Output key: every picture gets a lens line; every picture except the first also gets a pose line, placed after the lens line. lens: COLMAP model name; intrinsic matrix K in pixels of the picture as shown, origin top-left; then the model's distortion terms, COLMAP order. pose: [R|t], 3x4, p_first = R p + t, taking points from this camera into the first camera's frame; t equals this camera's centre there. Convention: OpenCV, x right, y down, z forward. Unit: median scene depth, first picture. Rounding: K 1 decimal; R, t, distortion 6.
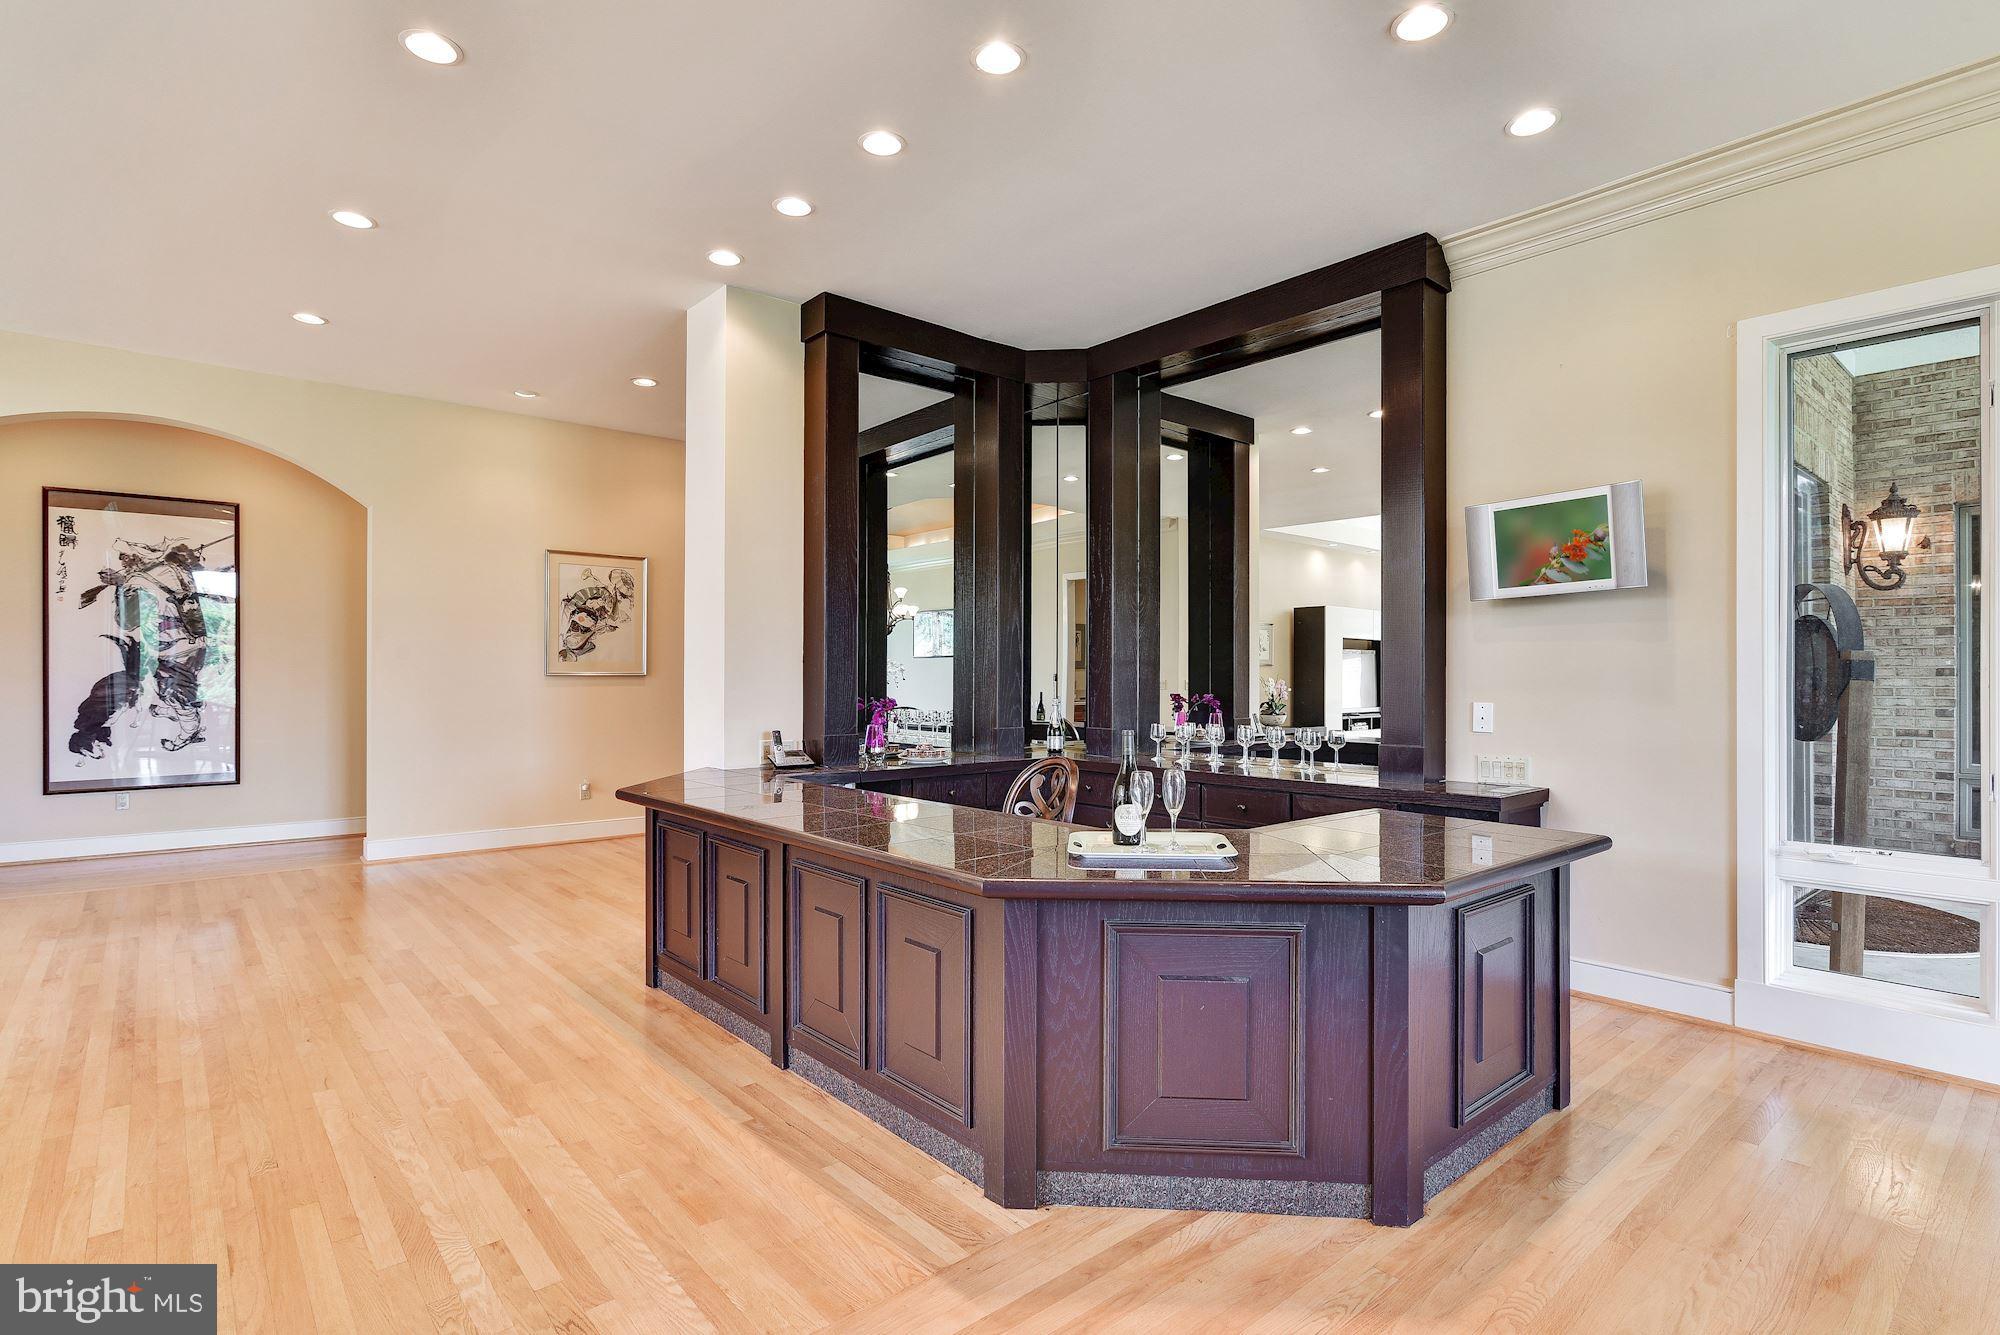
lens RADIAL K [[980.0, 0, 995.5], [0, 980.0, 676.4], [0, 0, 1]] dist [-0.022061, 0.000678]
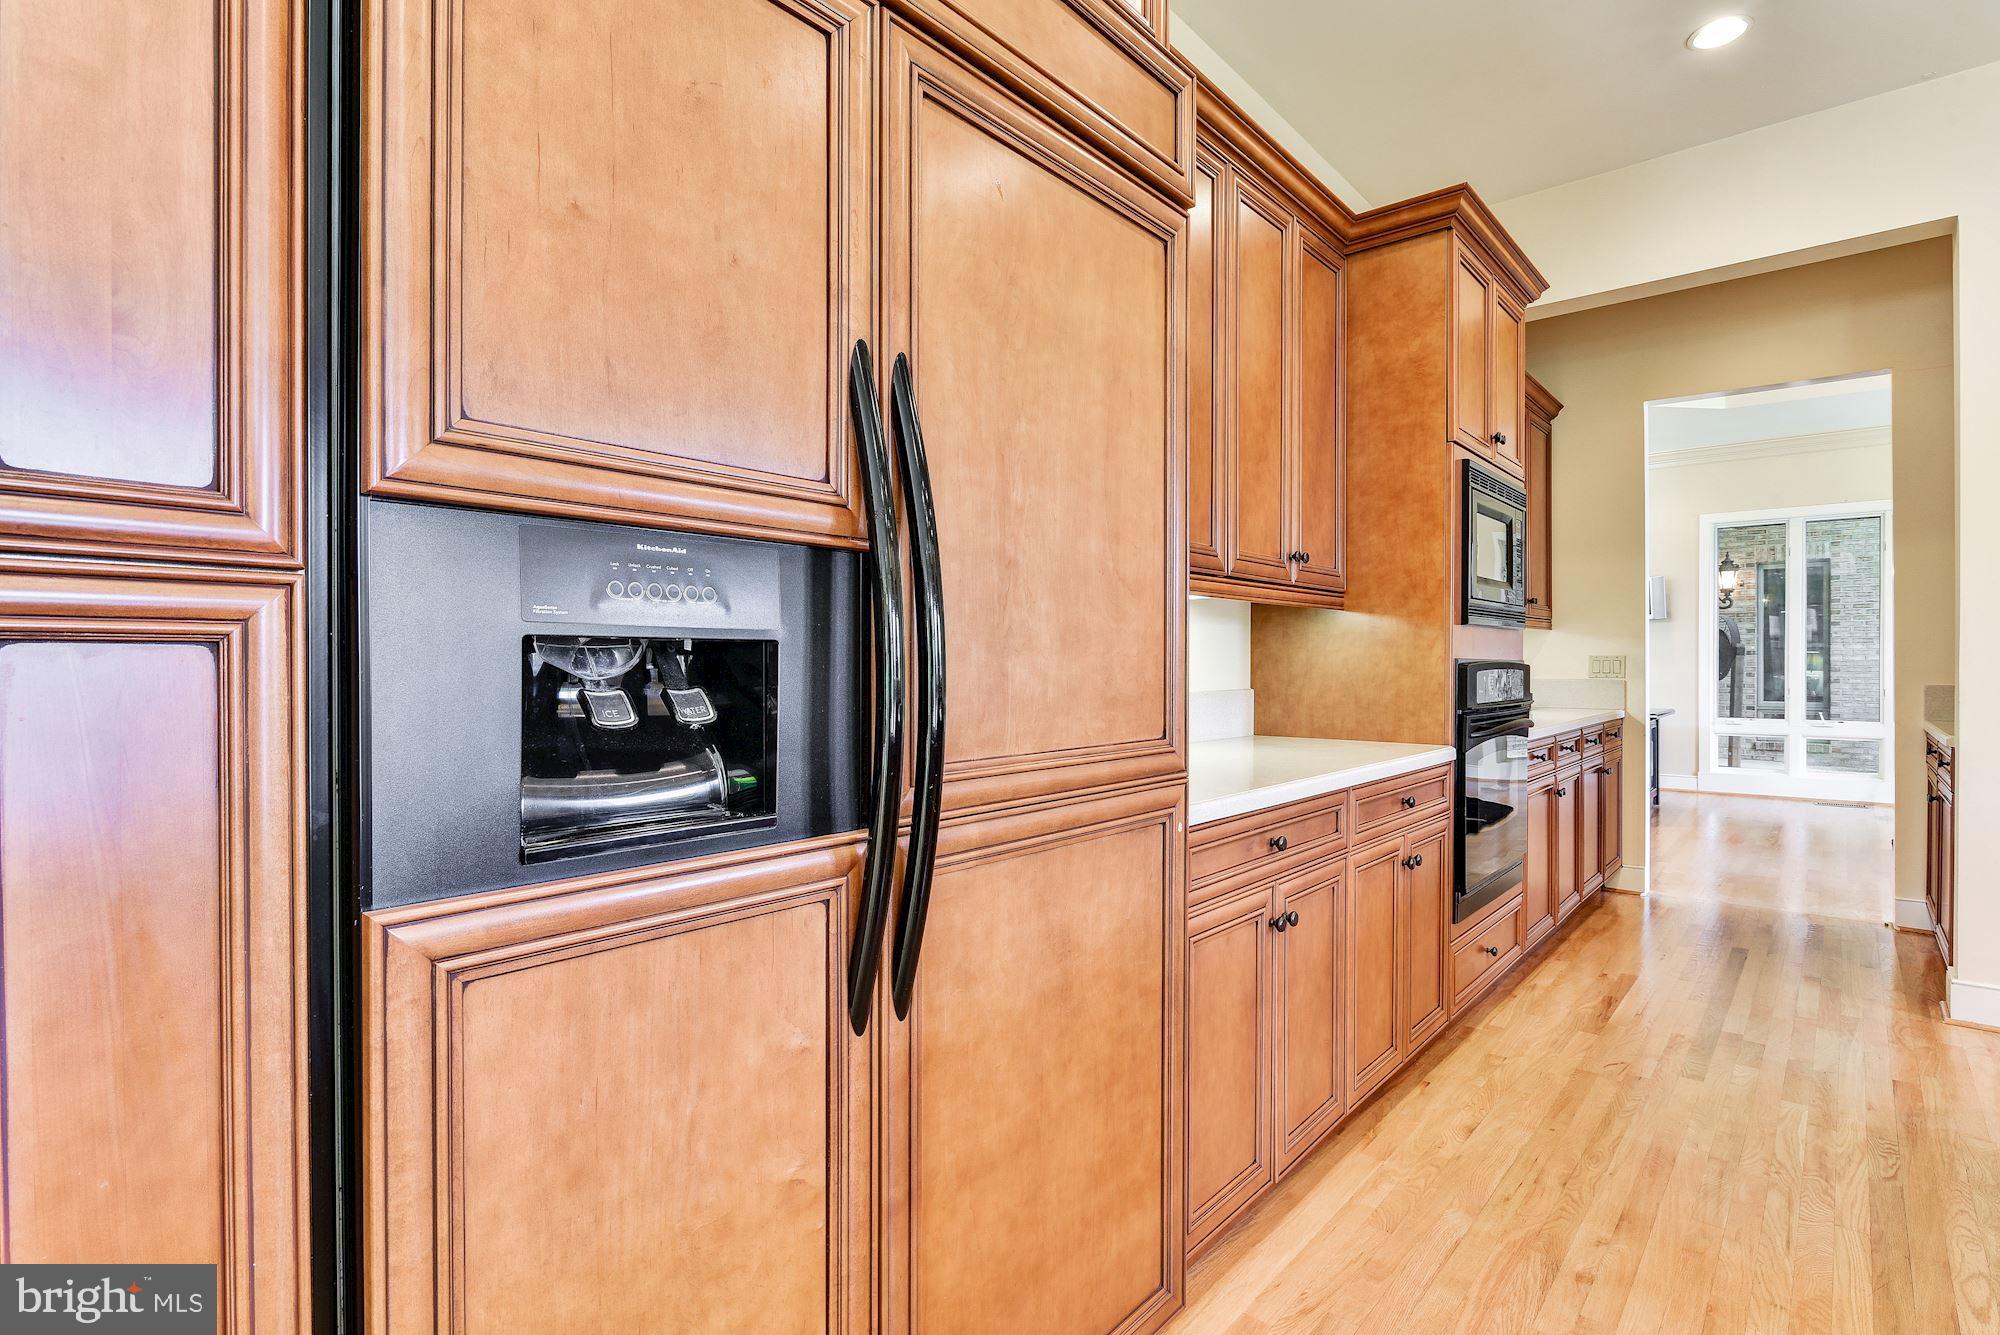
lens RADIAL K [[980.0, 0, 982.5], [0, 980.0, 675.5], [0, 0, 1]] dist [-0.022061, 0.000678]
pose [[0.989537, -0.007169, 0.144098, -1.387198], [0.005537, 0.999916, 0.011722, 0.017214], [-0.144170, -0.010801, 0.989494, -1.178134]]
